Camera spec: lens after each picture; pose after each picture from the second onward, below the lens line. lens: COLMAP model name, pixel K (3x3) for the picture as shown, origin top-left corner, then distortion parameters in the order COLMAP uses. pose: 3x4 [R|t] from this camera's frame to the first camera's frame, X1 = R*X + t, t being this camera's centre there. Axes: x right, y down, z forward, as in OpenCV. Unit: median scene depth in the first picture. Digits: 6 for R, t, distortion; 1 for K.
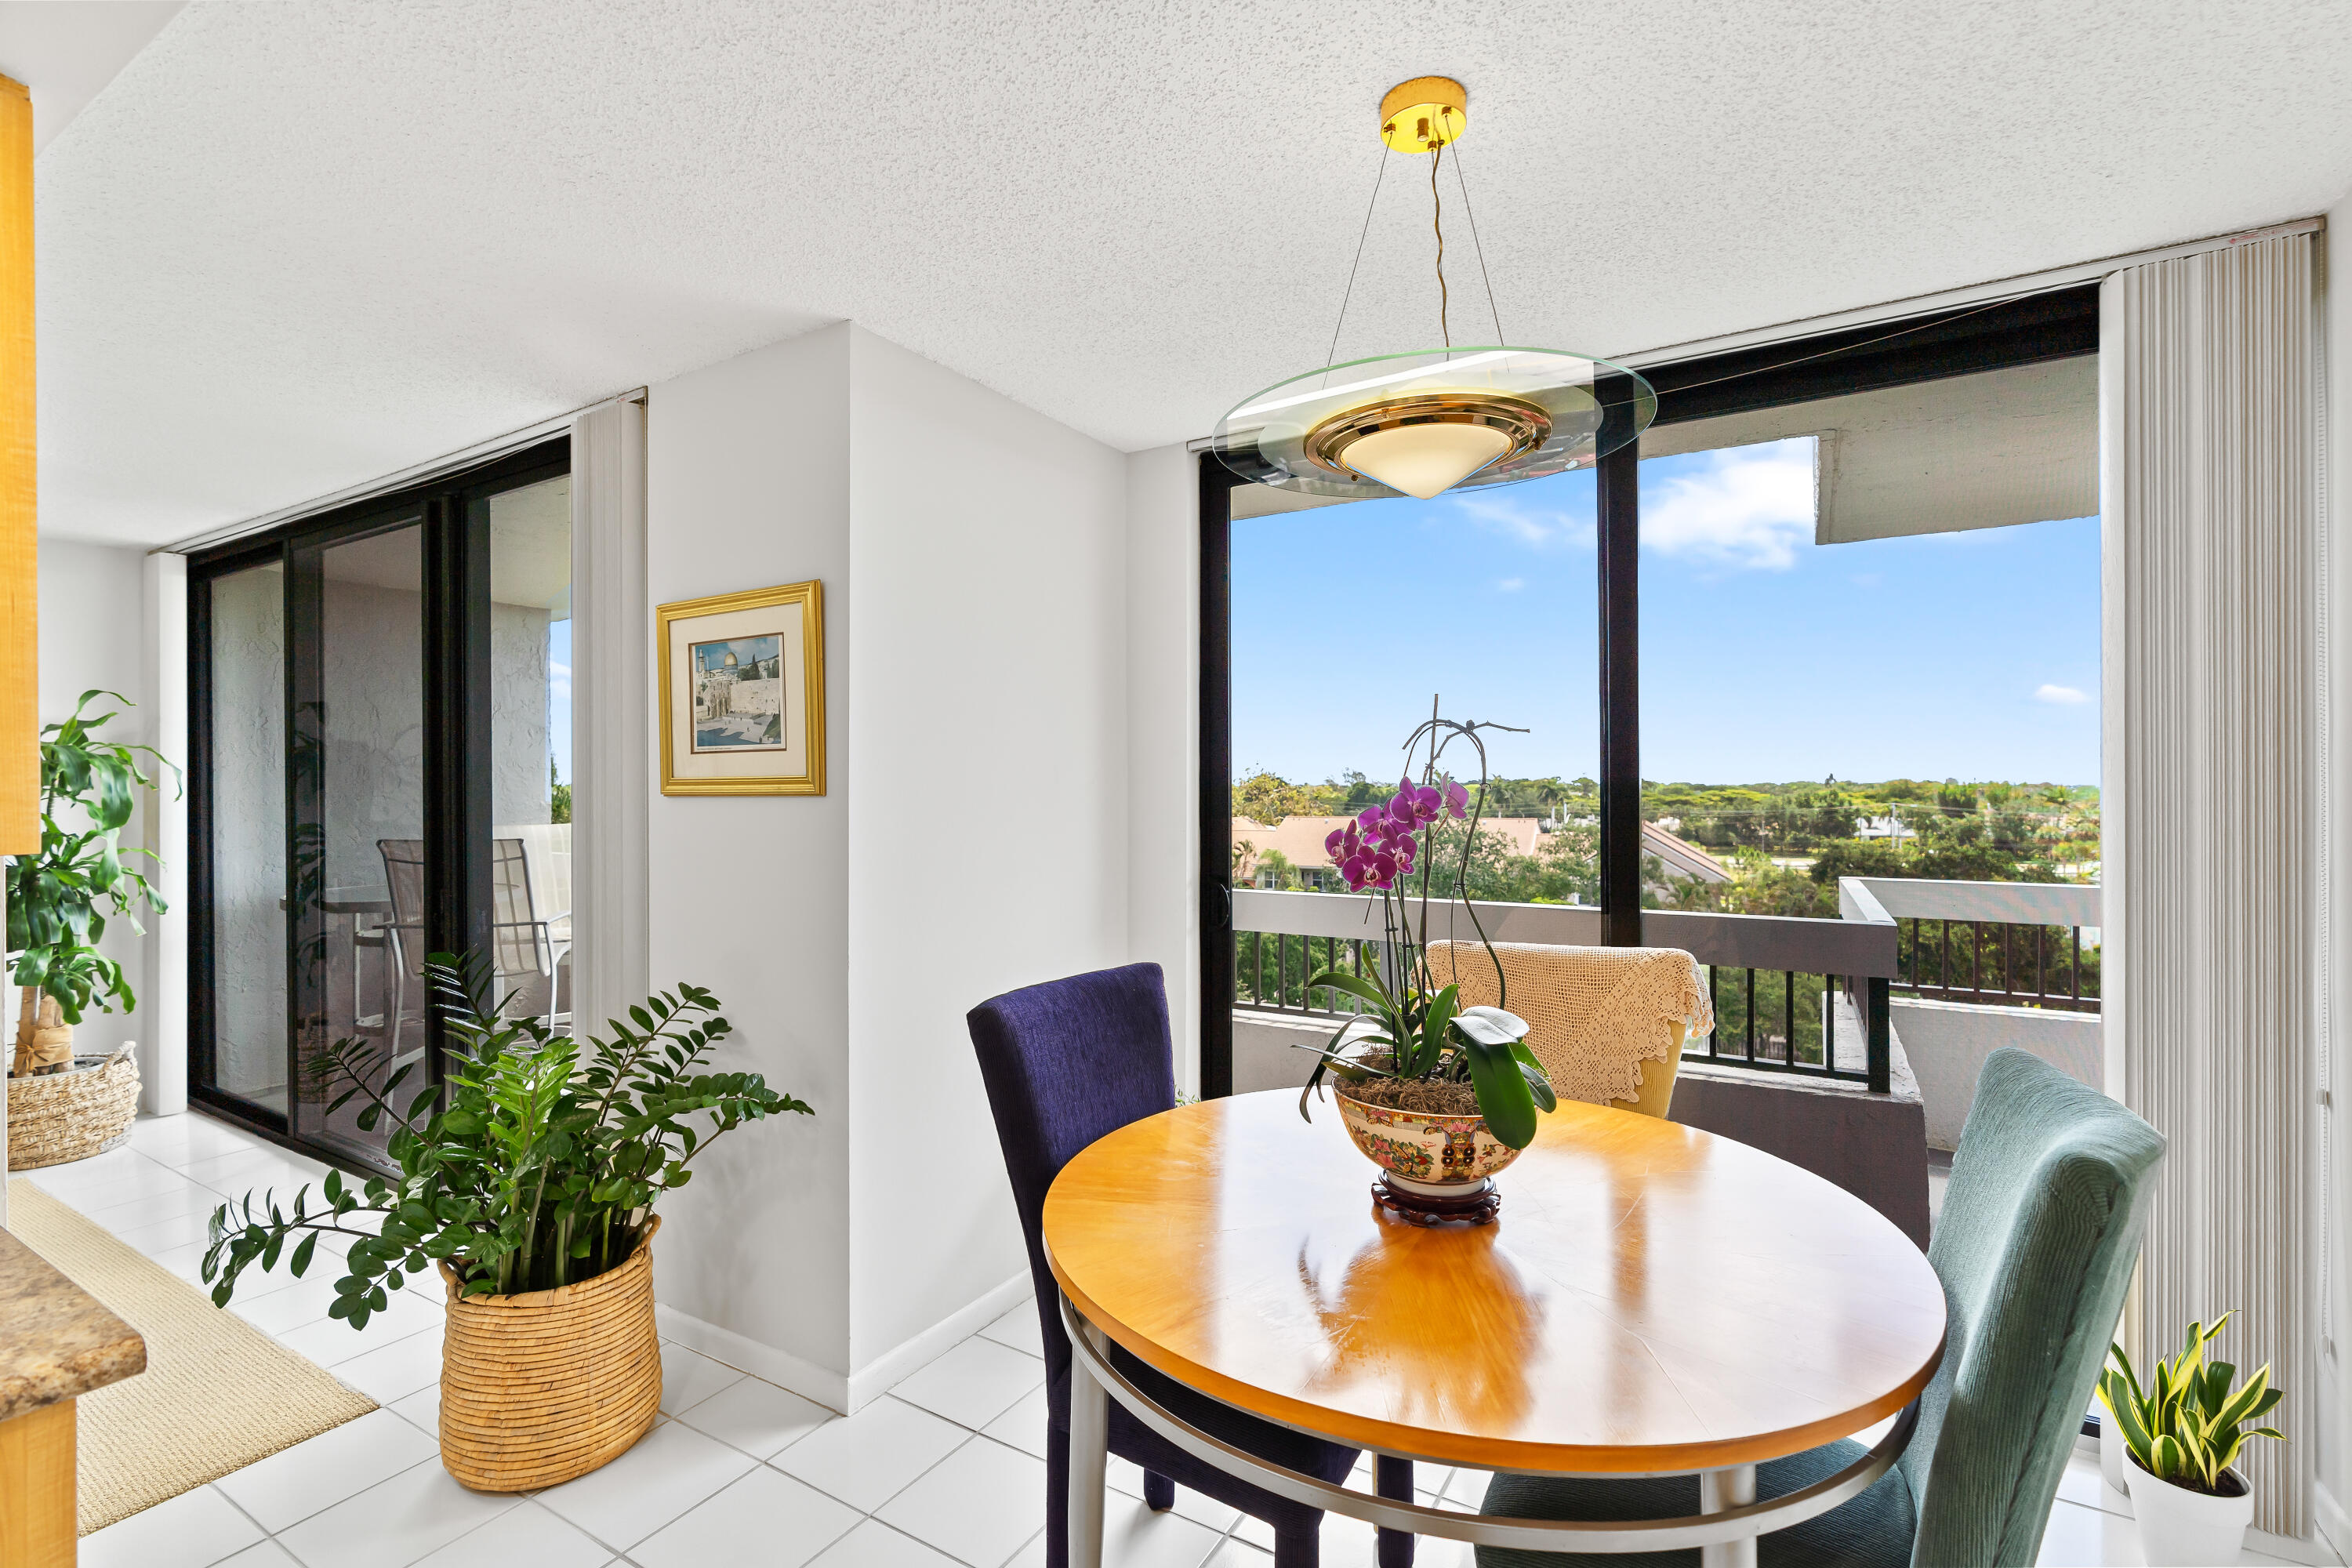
lens RADIAL K [[1077.4, 0, 1165.1], [0, 1077.4, 780.8], [0, 0, 1]] dist [-0.010830, 0.003342]
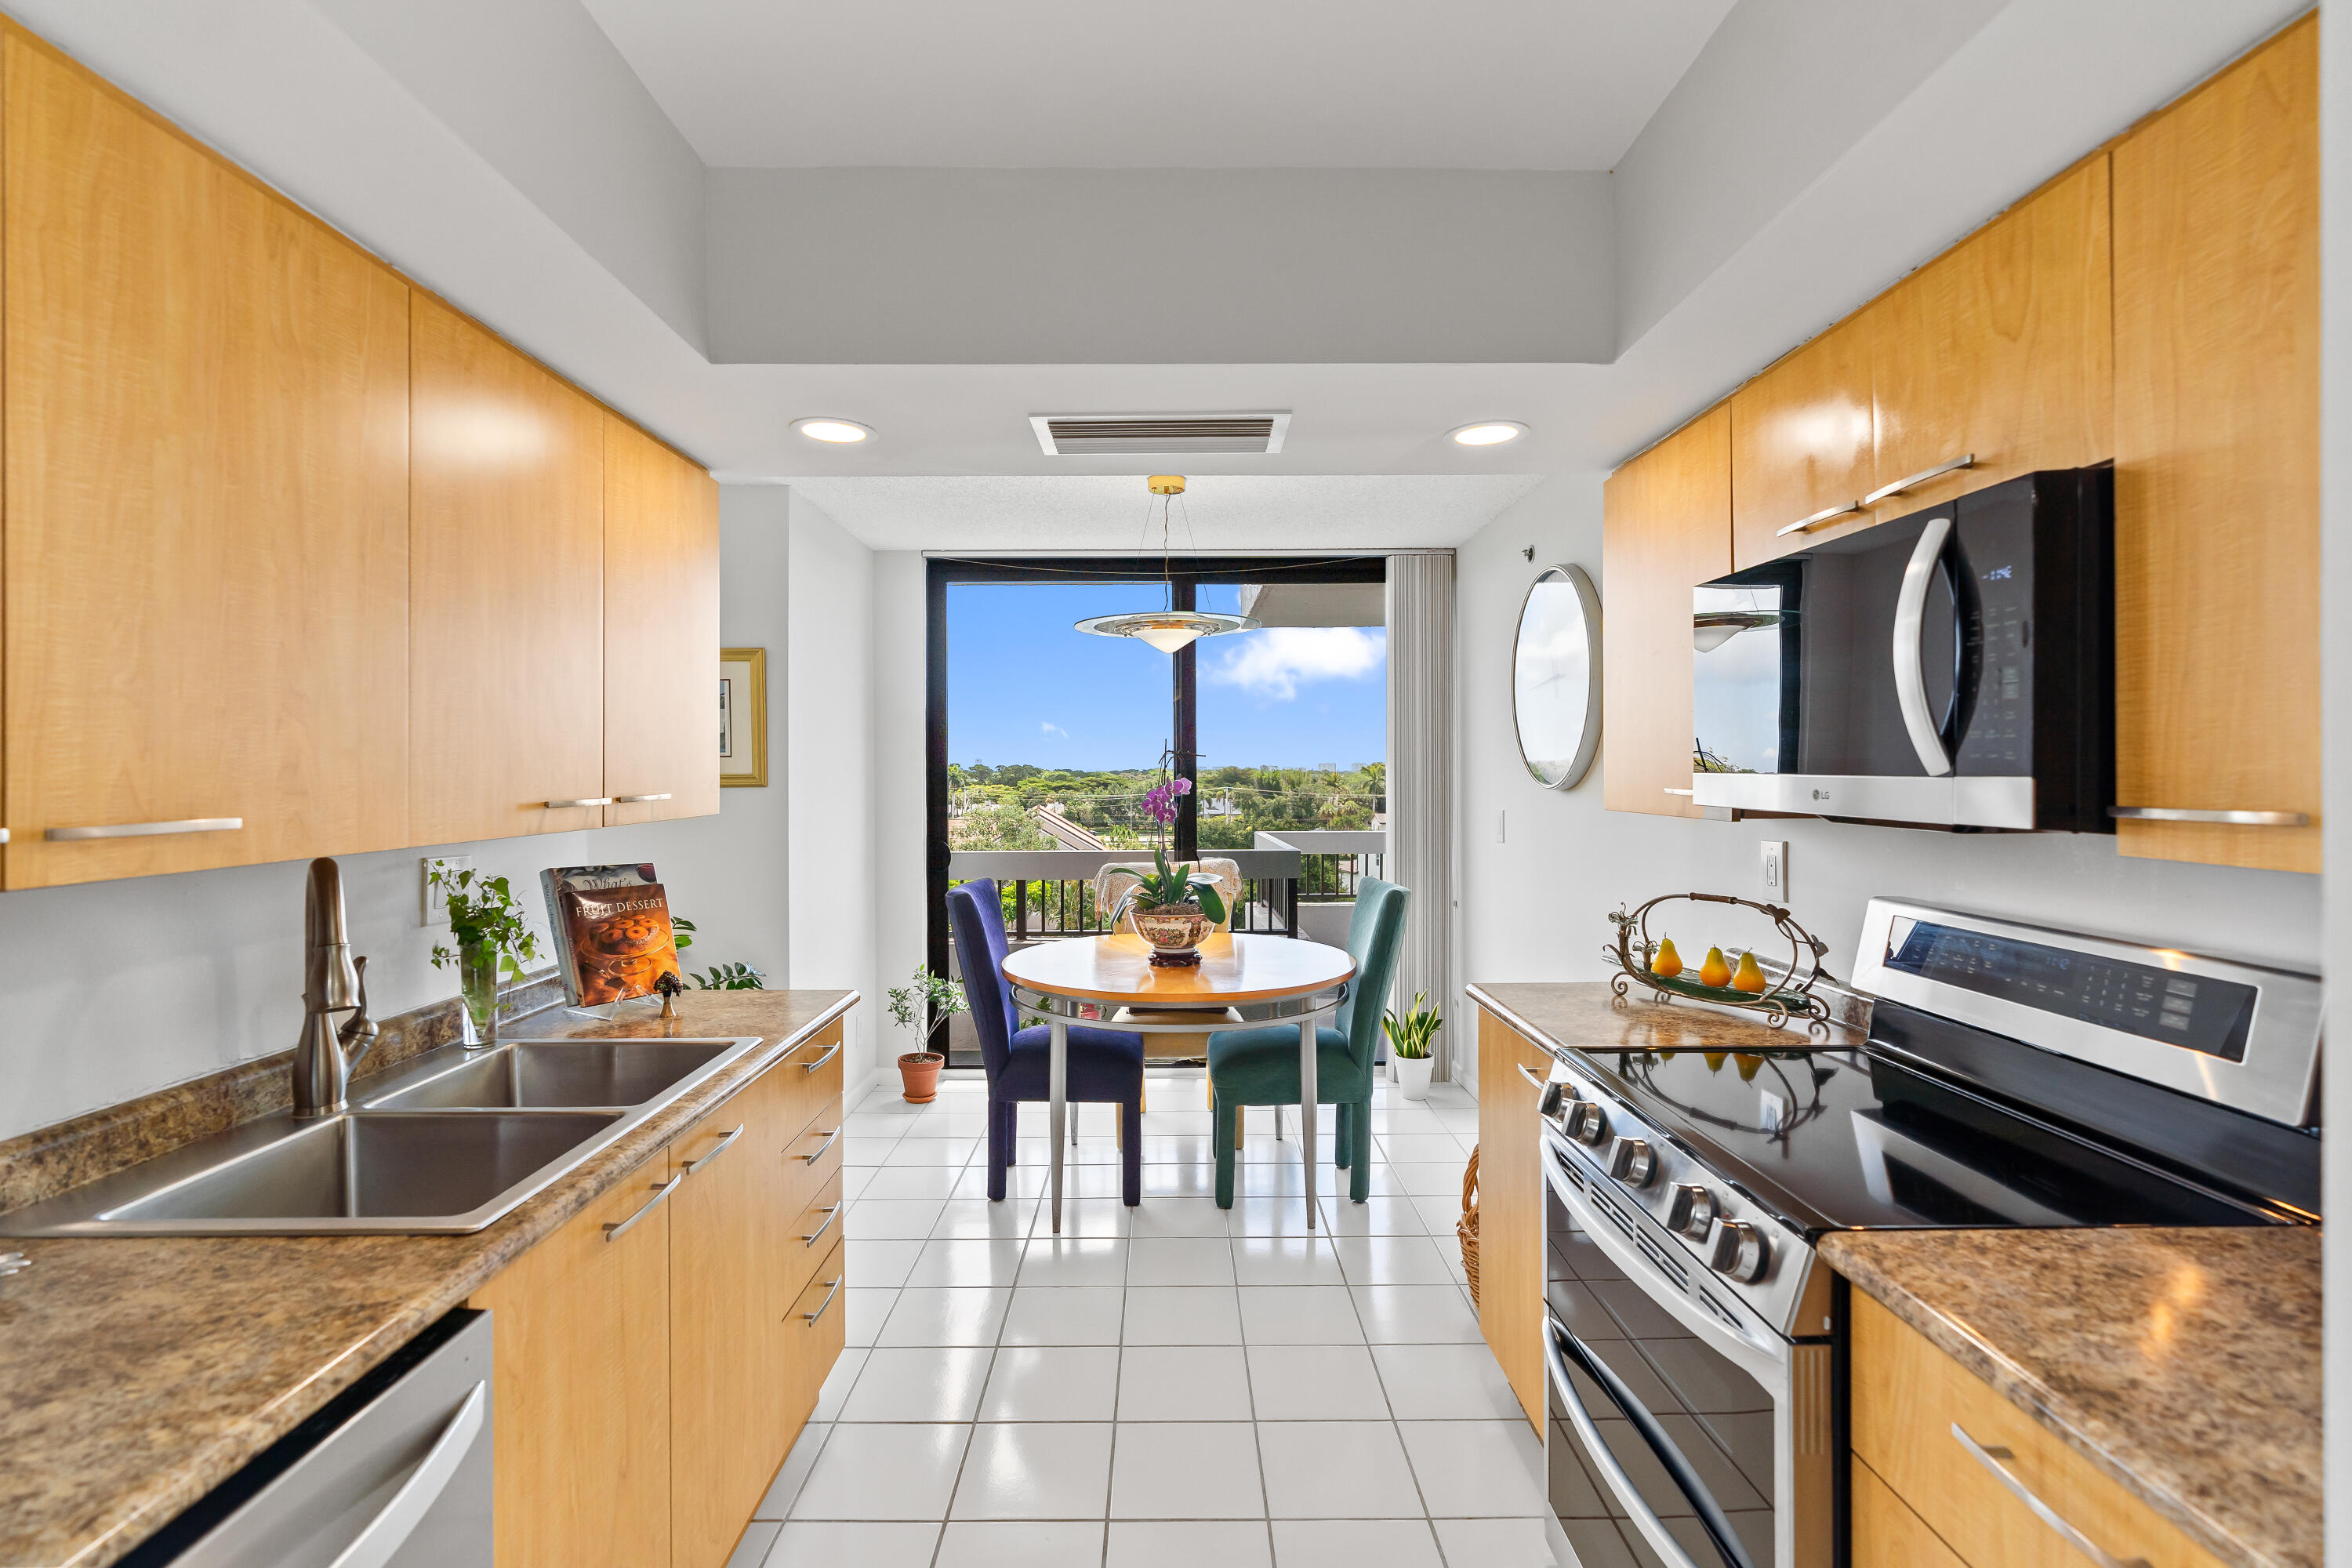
lens RADIAL K [[1077.4, 0, 1178.2], [0, 1077.4, 776.4], [0, 0, 1]] dist [-0.010830, 0.003342]
pose [[0.851472, -0.003772, 0.524387, -0.775989], [-0.000129, 0.999973, 0.007402, -0.017390], [-0.524401, -0.006371, 0.851448, -0.792578]]
